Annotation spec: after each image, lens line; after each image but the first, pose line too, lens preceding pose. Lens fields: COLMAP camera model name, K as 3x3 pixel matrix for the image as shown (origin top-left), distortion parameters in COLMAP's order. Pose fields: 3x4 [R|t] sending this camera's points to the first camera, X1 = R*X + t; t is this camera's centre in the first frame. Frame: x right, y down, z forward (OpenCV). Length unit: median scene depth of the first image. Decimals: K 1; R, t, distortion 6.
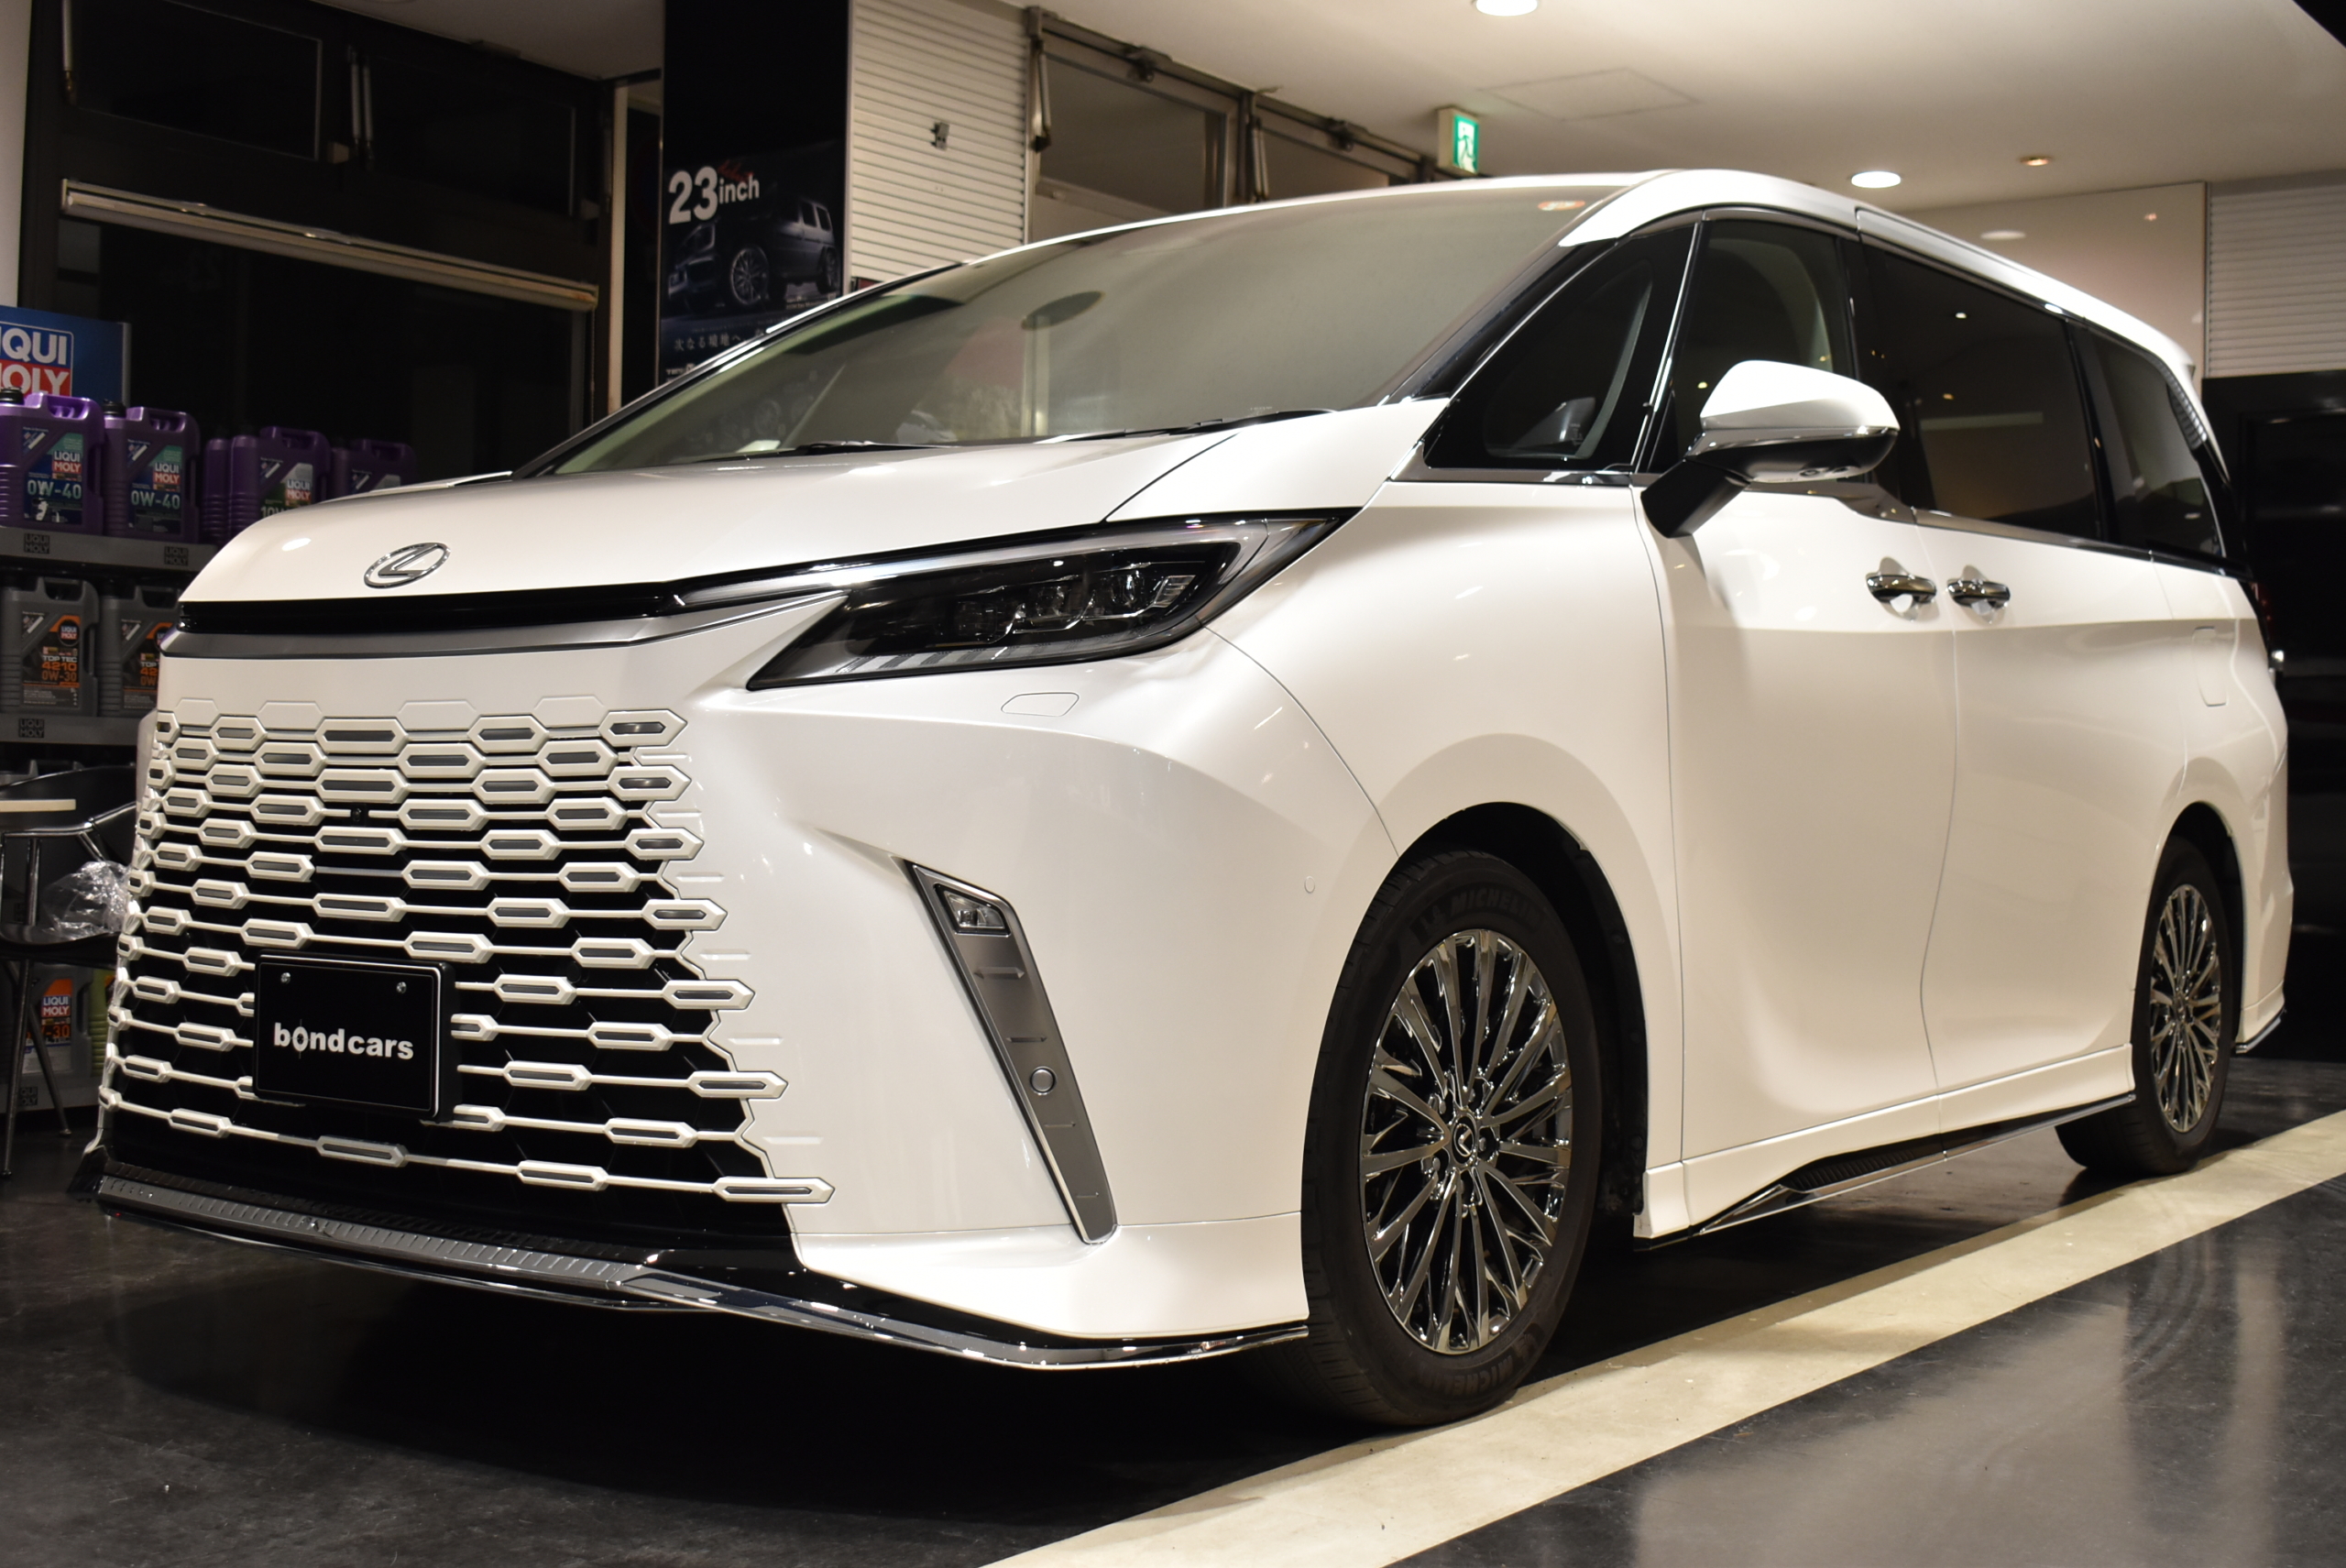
lens RADIAL K [[2867.7, 0, 1173.0], [0, 2867.7, 784.0], [0, 0, 1]] dist [0.010341, 0.016209]
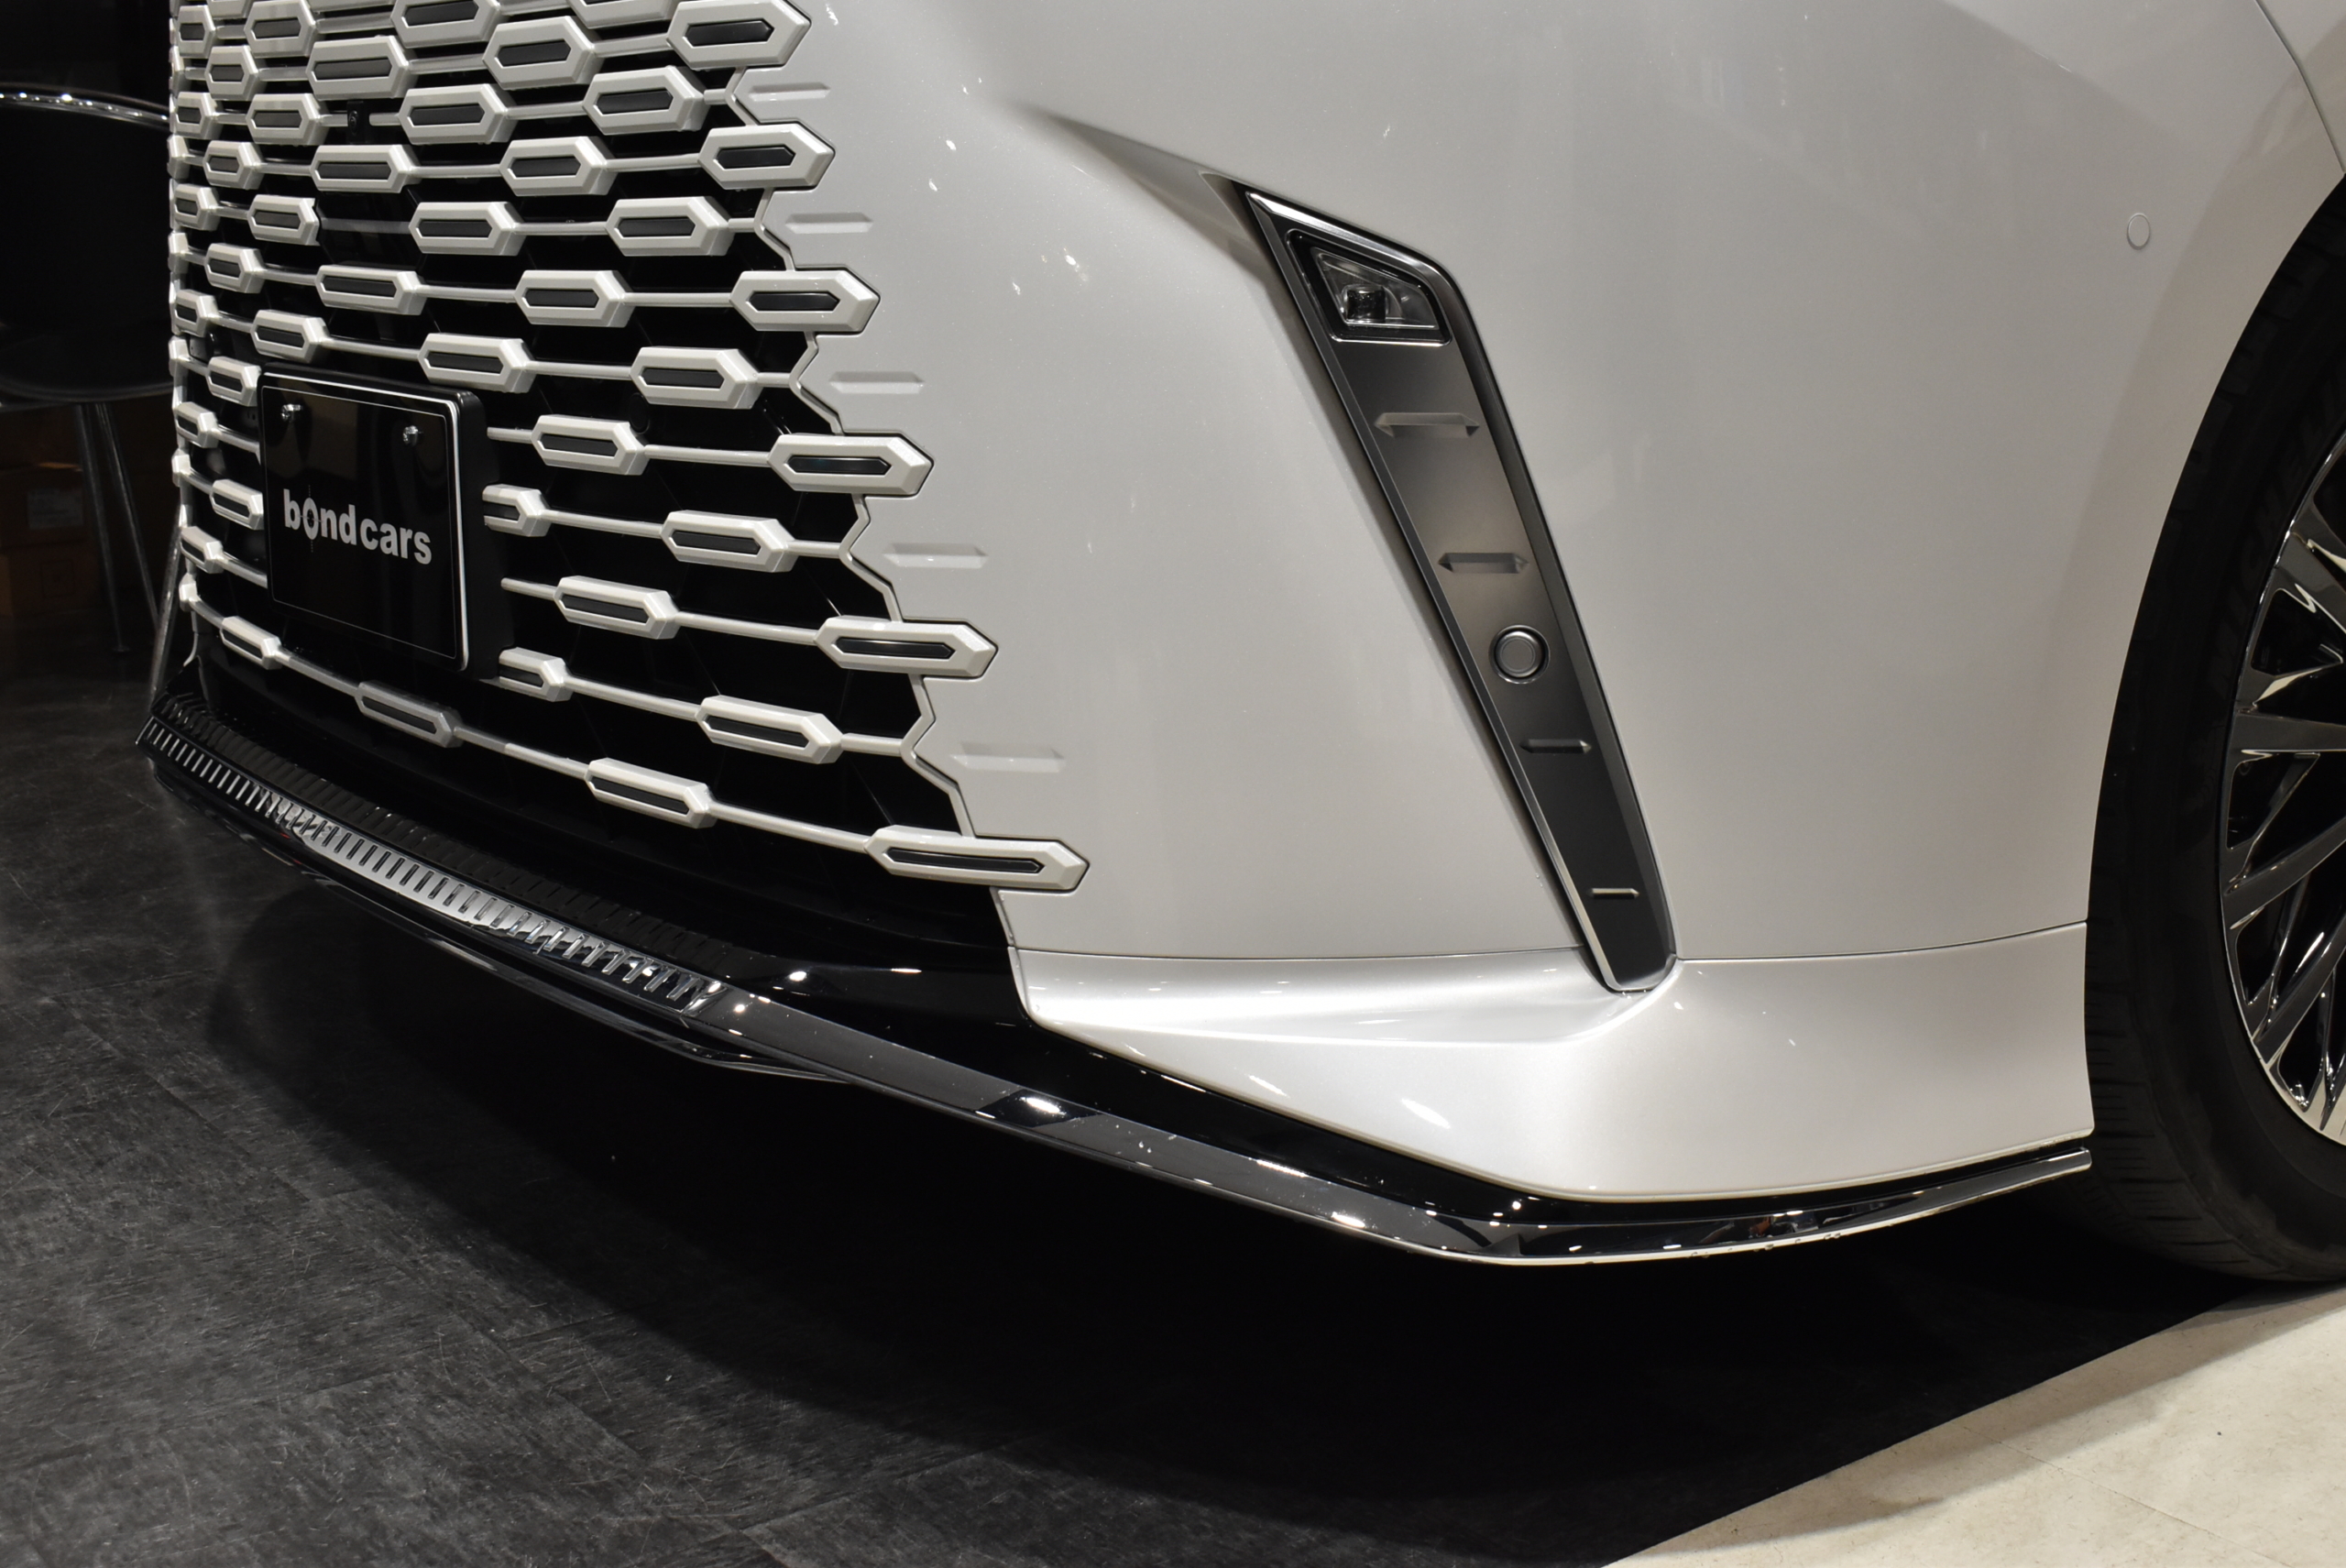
lens RADIAL K [[2957.5, 0, 1173.7], [0, 2957.5, 747.9], [0, 0, 1]] dist [-0.018045, -0.043106]
pose [[0.956815, 0.040660, -0.287838, 0.040013], [0.016327, 0.981090, 0.192864, 0.023530], [0.290237, -0.189235, 0.938058, 0.516500]]
